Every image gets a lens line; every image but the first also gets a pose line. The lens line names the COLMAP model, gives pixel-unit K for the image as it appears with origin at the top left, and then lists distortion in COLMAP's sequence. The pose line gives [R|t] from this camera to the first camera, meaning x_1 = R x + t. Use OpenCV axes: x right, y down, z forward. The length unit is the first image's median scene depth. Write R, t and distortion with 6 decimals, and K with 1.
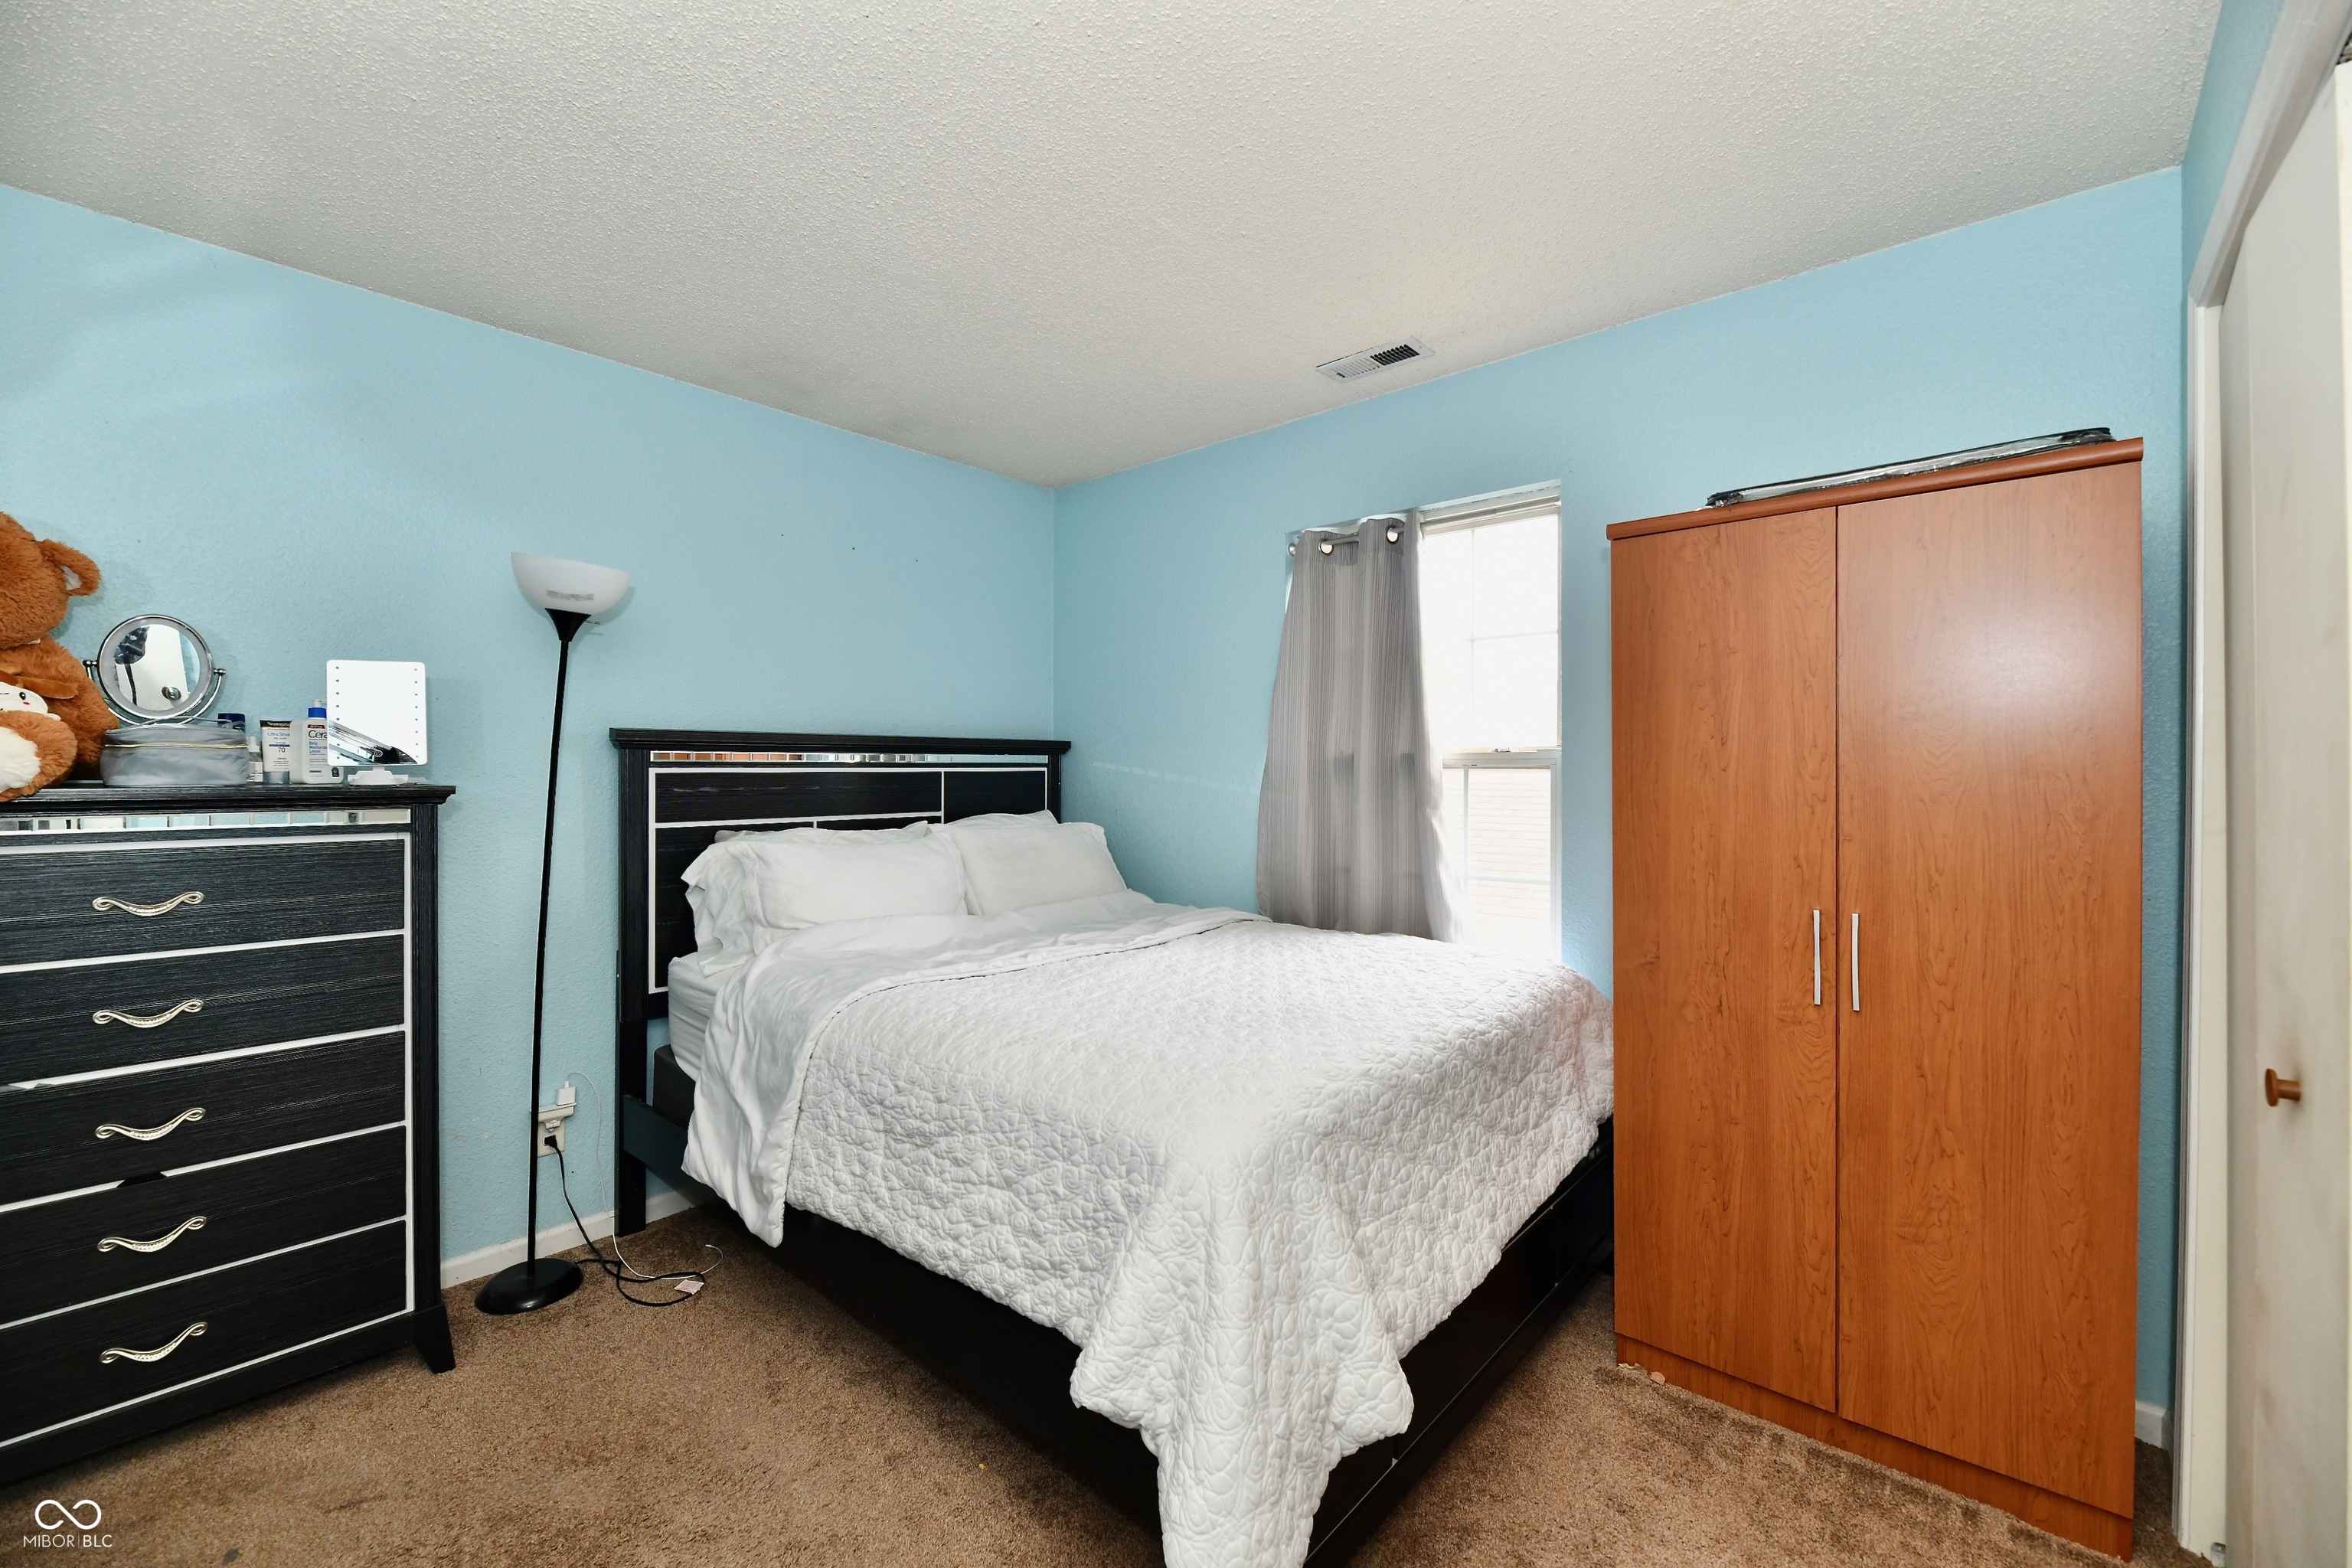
lens RADIAL K [[957.4, 0, 1167.7], [0, 957.4, 773.5], [0, 0, 1]] dist [-0.000042, -0.003791]
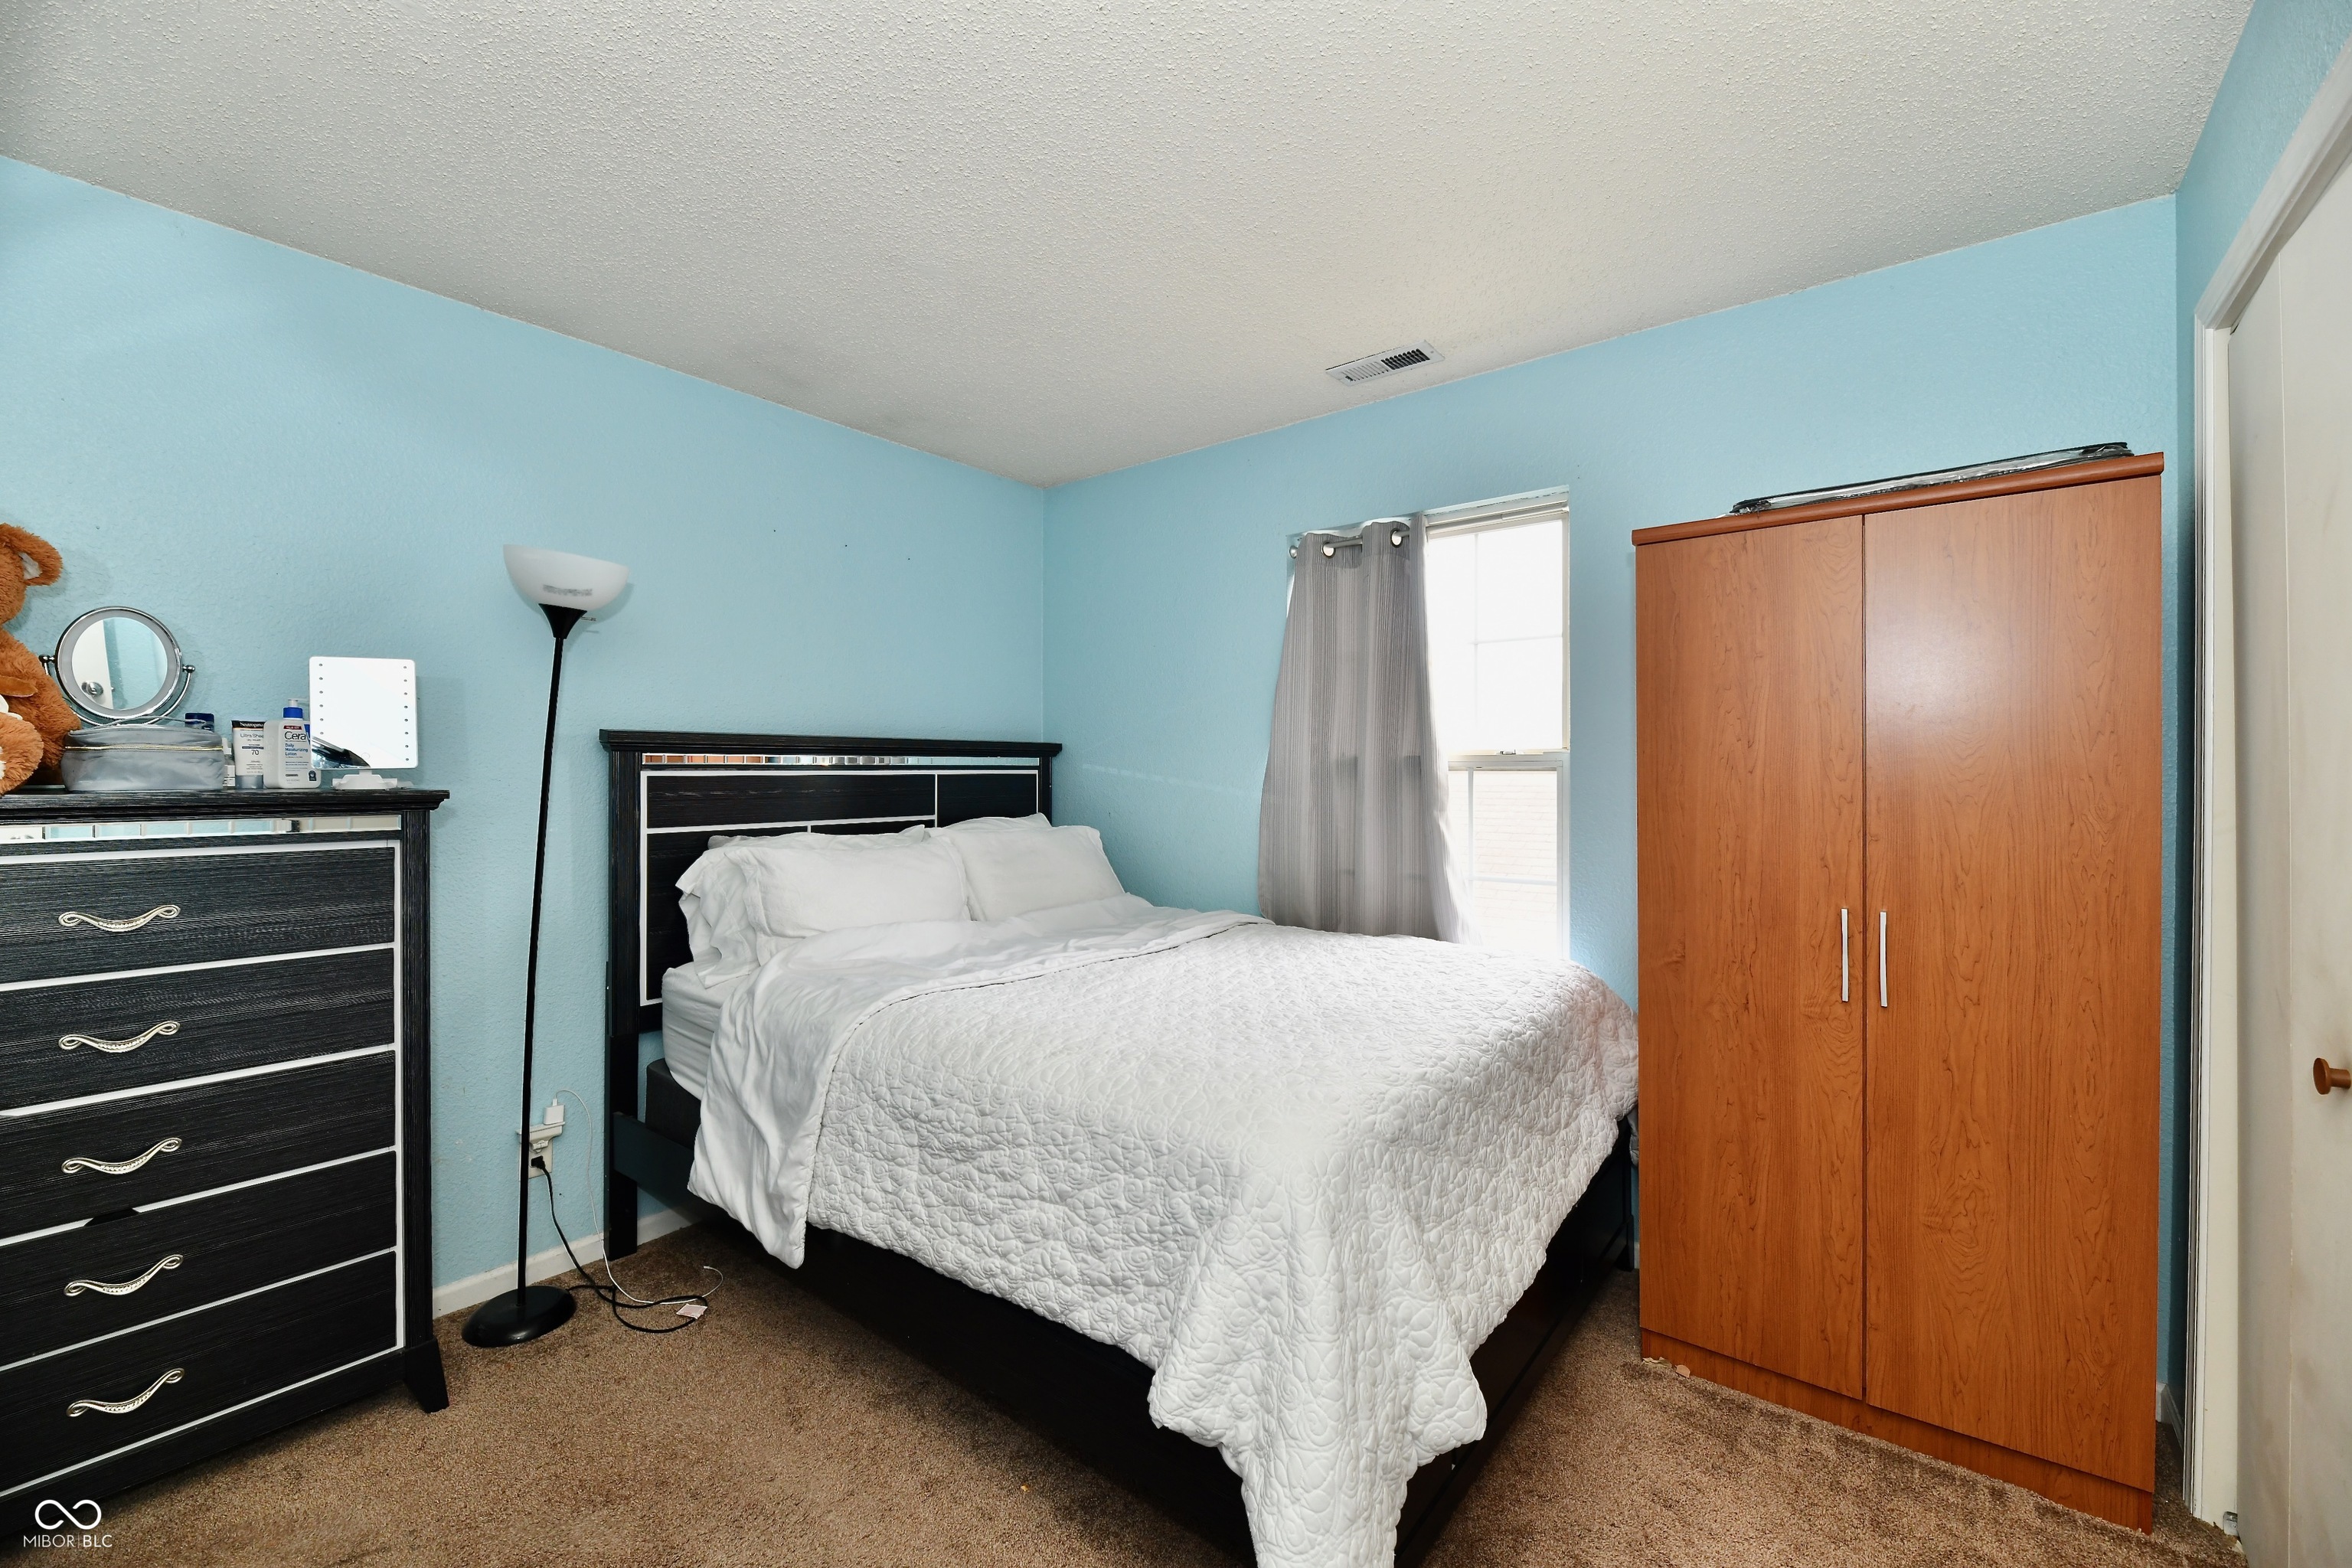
lens RADIAL K [[957.4, 0, 1167.7], [0, 957.4, 773.5], [0, 0, 1]] dist [-0.000042, -0.003791]
pose [[0.998435, -0.001275, 0.055904, -0.095428], [0.001350, 0.999998, -0.001304, -0.001624], [-0.055902, 0.001377, 0.998435, 0.017731]]
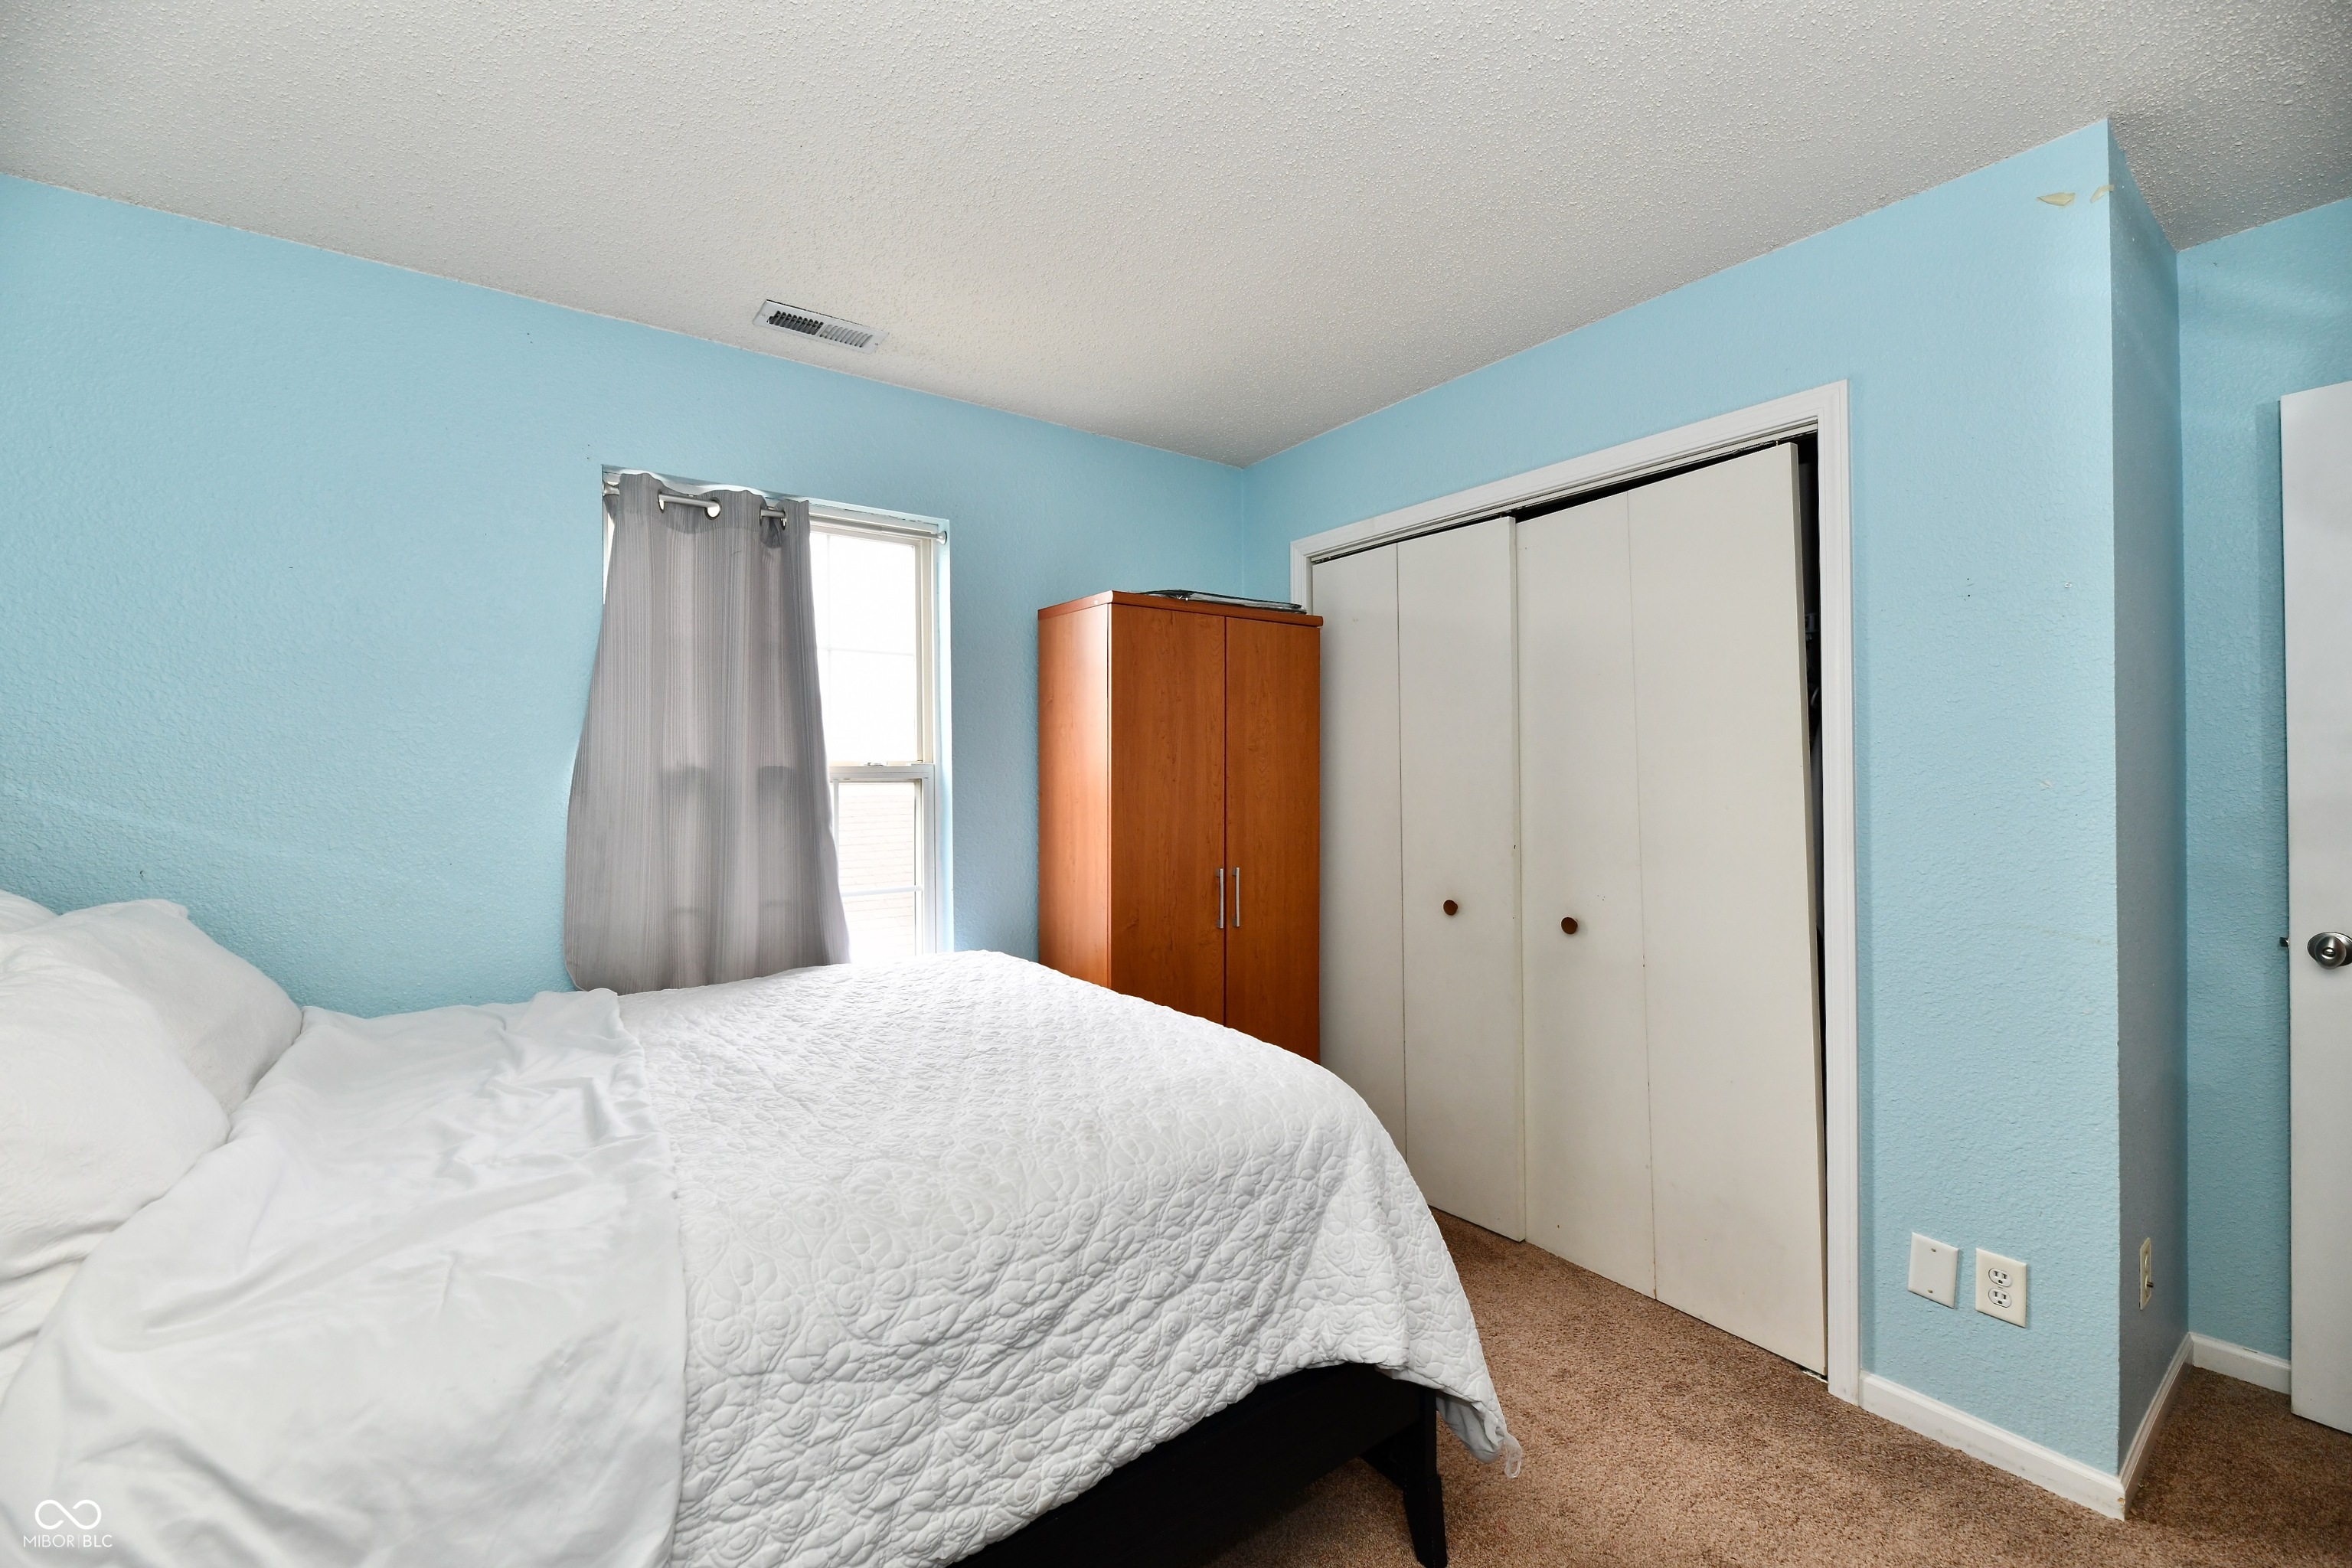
lens RADIAL K [[957.2, 0, 1162.5], [0, 957.2, 771.4], [0, 0, 1]] dist [-0.001775, -0.004839]
pose [[0.211392, 0.002302, 0.977399, -0.838814], [0.012612, 0.999908, -0.005083, -0.010344], [-0.977320, 0.013401, 0.211344, 0.710212]]
